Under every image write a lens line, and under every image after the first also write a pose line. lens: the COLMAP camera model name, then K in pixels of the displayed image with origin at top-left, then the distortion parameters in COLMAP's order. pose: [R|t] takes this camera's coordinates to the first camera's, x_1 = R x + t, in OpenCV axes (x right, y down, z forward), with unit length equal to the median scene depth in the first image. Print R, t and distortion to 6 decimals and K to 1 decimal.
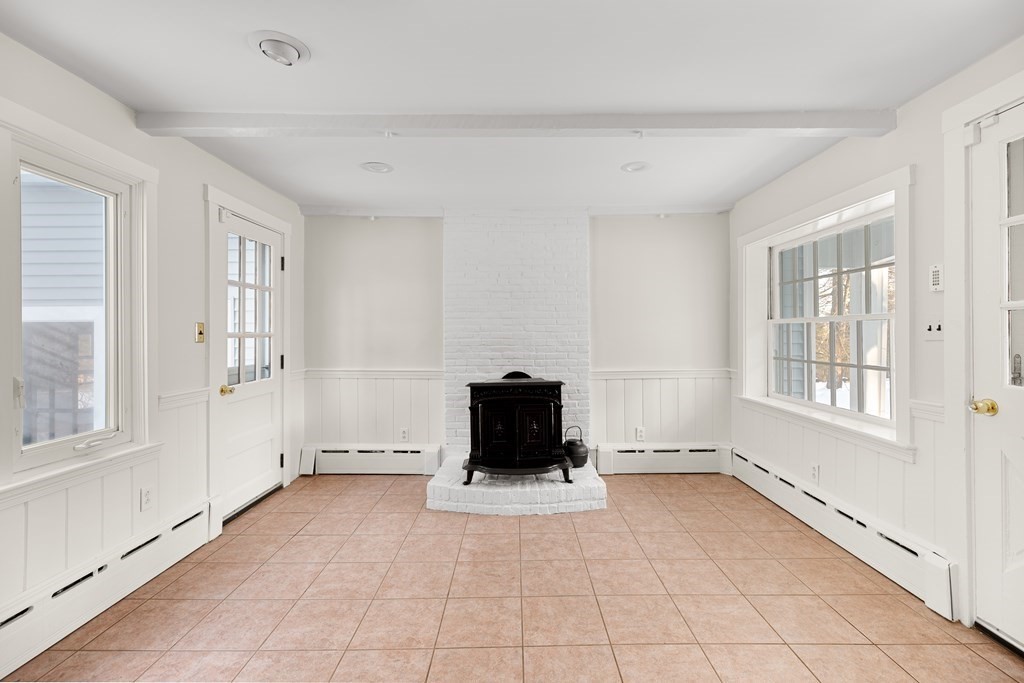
lens RADIAL K [[465.5, 0, 517.1], [0, 465.5, 333.1], [0, 0, 1]] dist [0.010535, 0.000037]
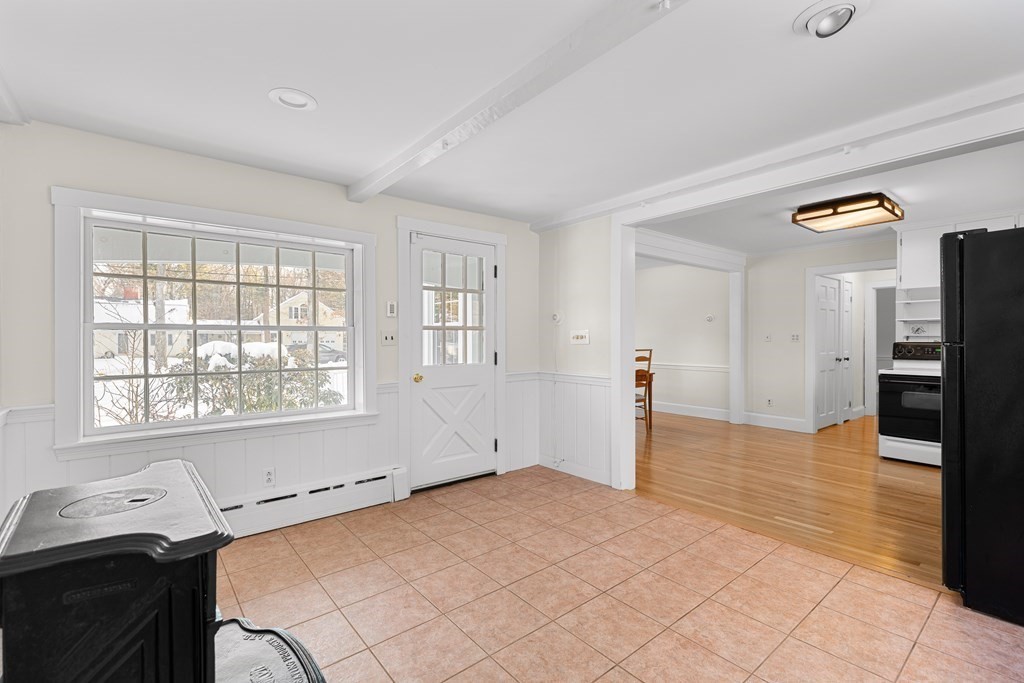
lens RADIAL K [[464.6, 0, 512.0], [0, 464.6, 341.5], [0, 0, 1]] dist [0.020629, -0.000013]
pose [[-0.633871, 0.000587, 0.773439, -0.425271], [0.003096, 0.999994, 0.001778, 0.000170], [-0.773433, 0.003522, -0.633868, 1.056793]]
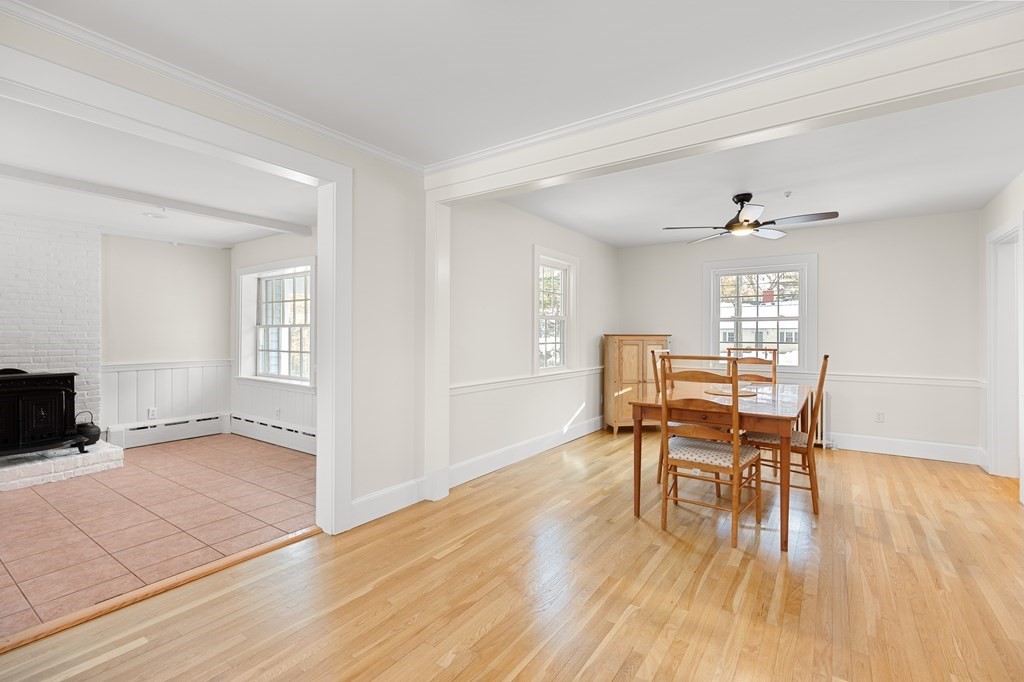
lens RADIAL K [[454.1, 0, 515.9], [0, 454.1, 333.5], [0, 0, 1]] dist [0.002972, 0.000273]
pose [[0.573746, 0.010349, 0.818968, -0.220632], [-0.007625, 0.999944, -0.007293, 0.002336], [-0.818998, -0.002060, 0.573793, -0.620618]]
